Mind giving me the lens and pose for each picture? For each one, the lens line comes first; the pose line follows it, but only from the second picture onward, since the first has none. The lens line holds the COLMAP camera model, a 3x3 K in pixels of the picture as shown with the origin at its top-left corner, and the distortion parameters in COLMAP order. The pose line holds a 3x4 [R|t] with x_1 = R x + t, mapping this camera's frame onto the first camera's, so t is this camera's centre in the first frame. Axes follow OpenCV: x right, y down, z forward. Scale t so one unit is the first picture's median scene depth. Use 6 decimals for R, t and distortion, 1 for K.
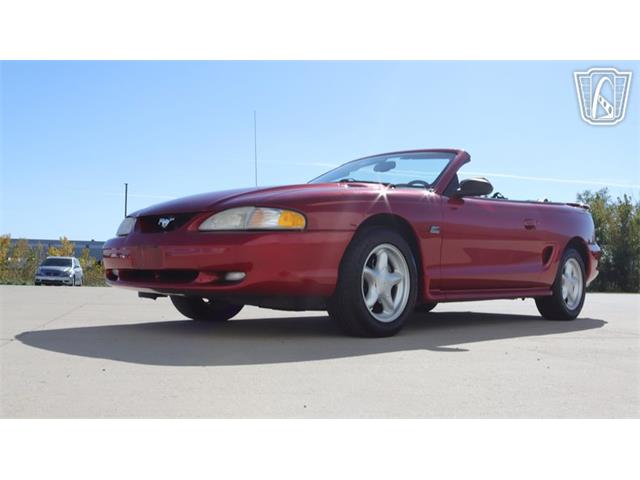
lens RADIAL K [[647.1, 0, 319.5], [0, 647.1, 244.6], [0, 0, 1]] dist [-0.082476, 0.000000]
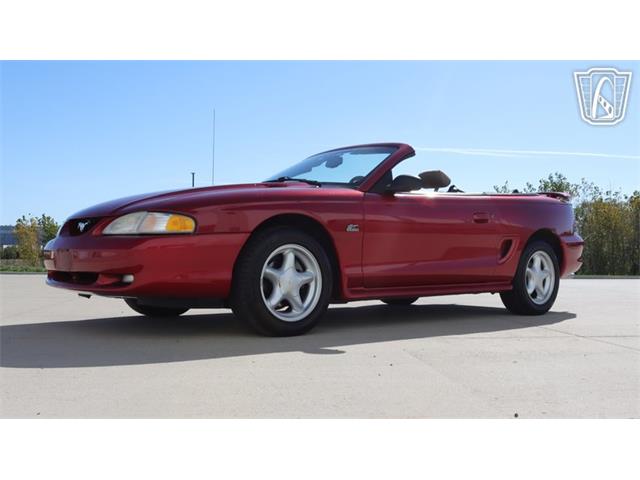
lens RADIAL K [[647.1, 0, 325.8], [0, 647.1, 238.7], [0, 0, 1]] dist [-0.082476, 0.000000]
pose [[0.993864, -0.012815, -0.109865, 0.243325], [0.014467, 0.999794, 0.014254, -0.020851], [0.109660, -0.015756, 0.993844, 0.002068]]
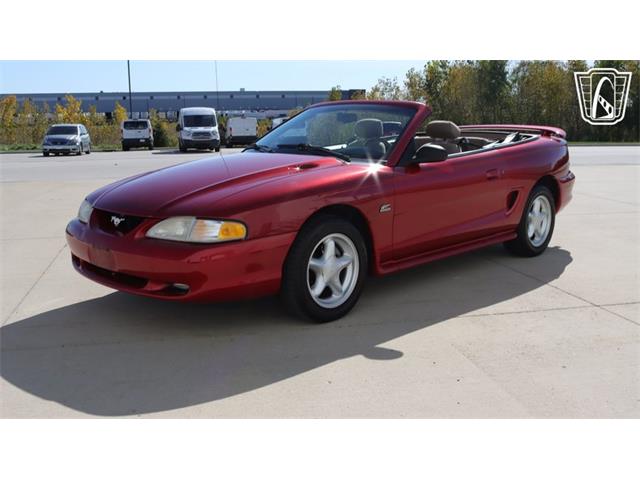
lens RADIAL K [[647.1, 0, 324.8], [0, 647.1, 238.9], [0, 0, 1]] dist [-0.082476, 0.000000]
pose [[0.999534, -0.023501, -0.019469, 0.100520], [0.027380, 0.972329, 0.232004, -0.210426], [0.013478, -0.232429, 0.972520, 0.000129]]
